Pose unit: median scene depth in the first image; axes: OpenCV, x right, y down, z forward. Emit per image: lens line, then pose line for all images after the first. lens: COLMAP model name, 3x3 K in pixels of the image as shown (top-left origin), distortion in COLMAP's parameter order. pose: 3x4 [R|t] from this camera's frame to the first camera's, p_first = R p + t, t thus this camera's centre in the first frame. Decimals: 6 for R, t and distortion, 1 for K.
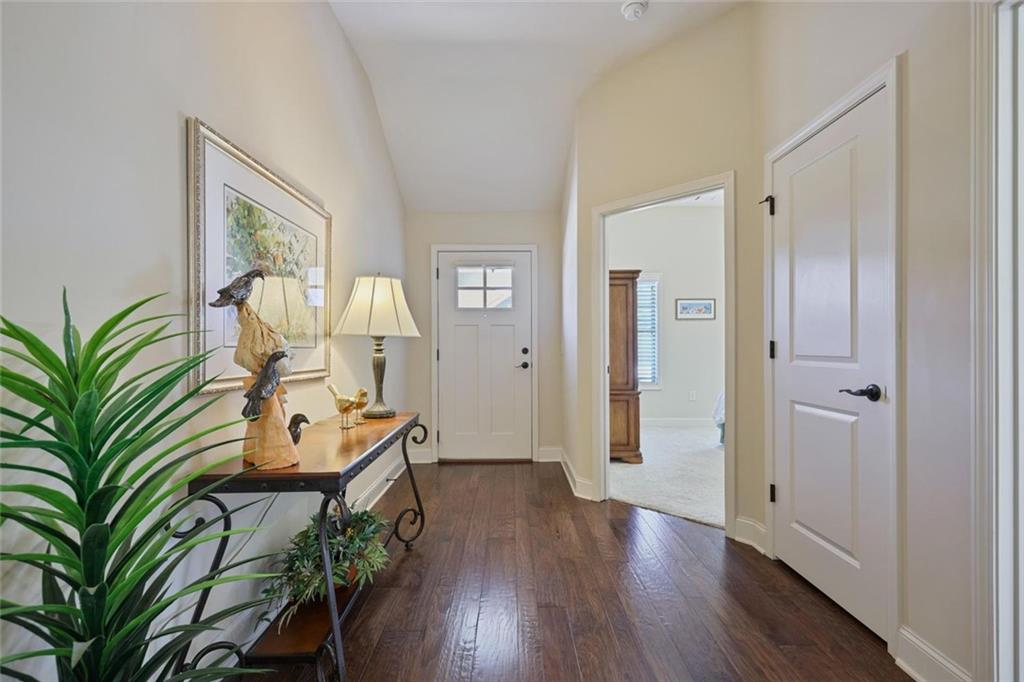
lens RADIAL K [[387.7, 0, 512.0], [0, 387.7, 341.0], [0, 0, 1]] dist [-0.000185, -0.000021]
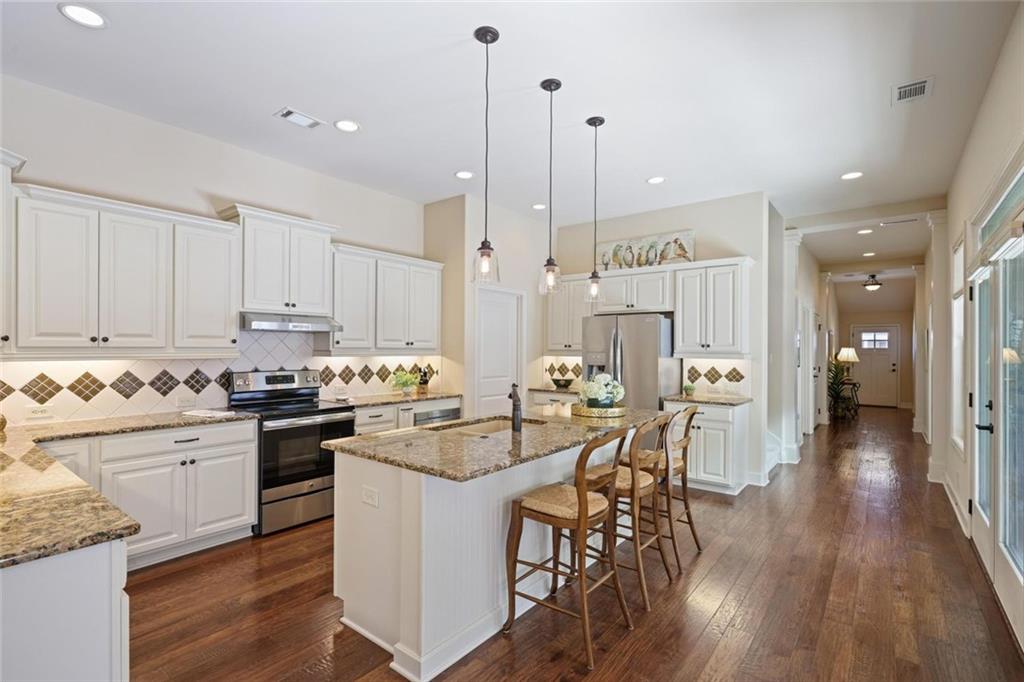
lens RADIAL K [[468.9, 0, 512.0], [0, 468.9, 341.0], [0, 0, 1]] dist [-0.001400, -0.000159]
pose [[0.798341, 0.006610, -0.602170, -0.124080], [-0.006321, 0.999977, 0.002597, -0.129948], [0.602173, 0.001733, 0.798364, -3.150463]]
